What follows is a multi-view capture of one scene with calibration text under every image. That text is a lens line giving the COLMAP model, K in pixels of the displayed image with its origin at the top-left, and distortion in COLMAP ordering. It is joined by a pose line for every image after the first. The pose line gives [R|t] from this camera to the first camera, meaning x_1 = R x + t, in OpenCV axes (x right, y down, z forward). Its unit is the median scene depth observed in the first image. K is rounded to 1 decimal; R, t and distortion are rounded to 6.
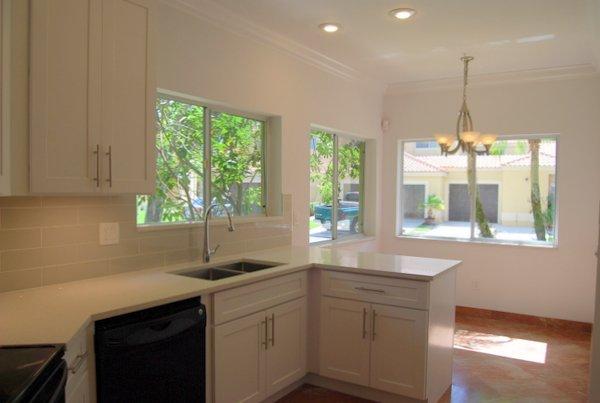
lens RADIAL K [[475.9, 0, 300.0], [0, 475.9, 201.5], [0, 0, 1]] dist [-0.073767, 0.006983]
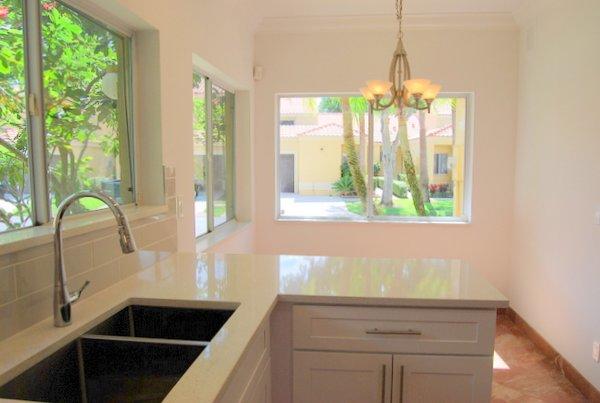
lens RADIAL K [[475.9, 0, 300.0], [0, 475.9, 201.5], [0, 0, 1]] dist [-0.073767, 0.006983]
pose [[0.892736, -0.049102, 0.447897, -0.142261], [0.022044, 0.997614, 0.065428, -0.007946], [-0.450041, -0.048536, 0.891688, 0.391684]]
